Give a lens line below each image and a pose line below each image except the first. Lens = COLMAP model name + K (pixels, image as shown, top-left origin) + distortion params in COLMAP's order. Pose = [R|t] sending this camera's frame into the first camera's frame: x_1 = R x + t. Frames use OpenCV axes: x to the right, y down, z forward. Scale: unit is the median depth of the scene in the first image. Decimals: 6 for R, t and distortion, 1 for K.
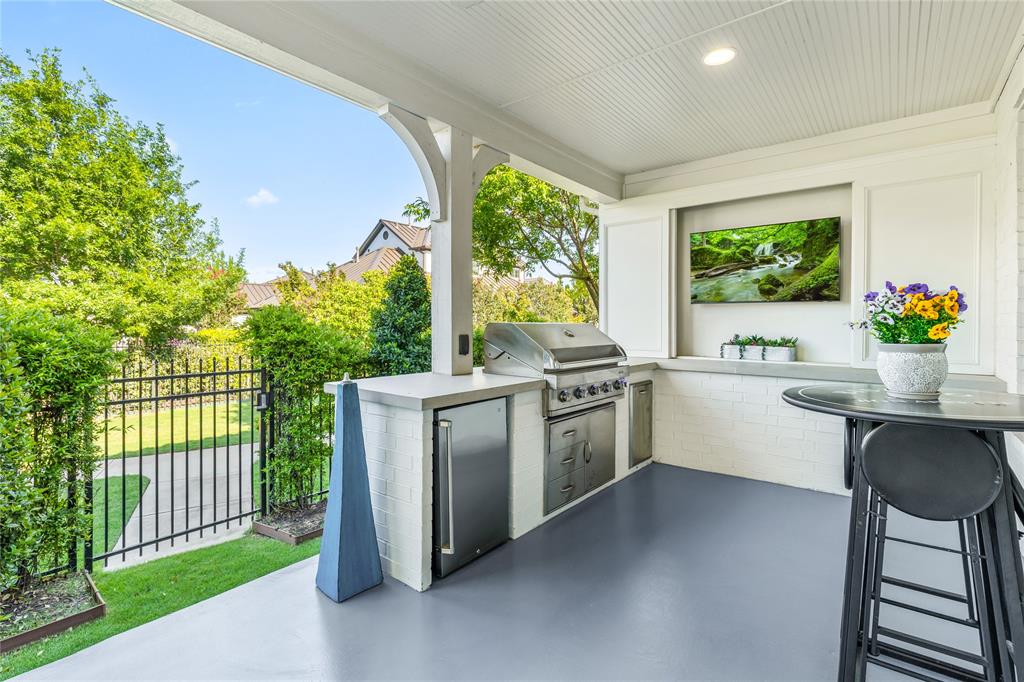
lens RADIAL K [[481.0, 0, 512.3], [0, 481.0, 327.7], [0, 0, 1]] dist [0.000044, -0.000129]
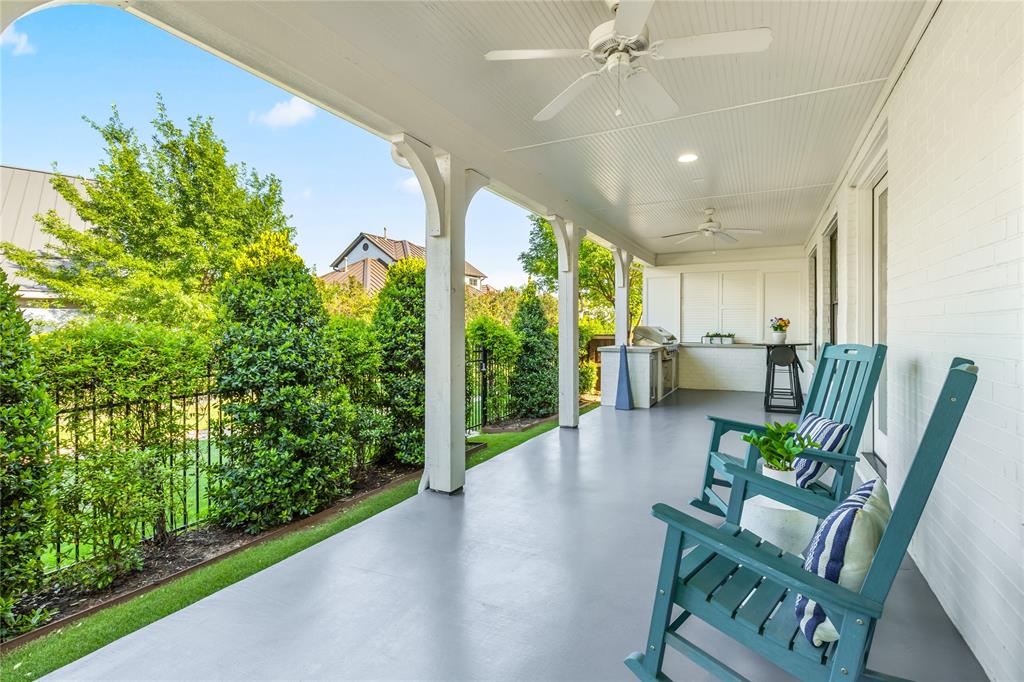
lens RADIAL K [[481.0, 0, 512.3], [0, 481.0, 327.7], [0, 0, 1]] dist [0.000044, -0.000129]
pose [[0.985108, 0.002005, 0.171925, -0.741282], [-0.000844, 0.999976, -0.006829, 0.010533], [-0.171935, 0.006582, 0.985086, -0.922986]]
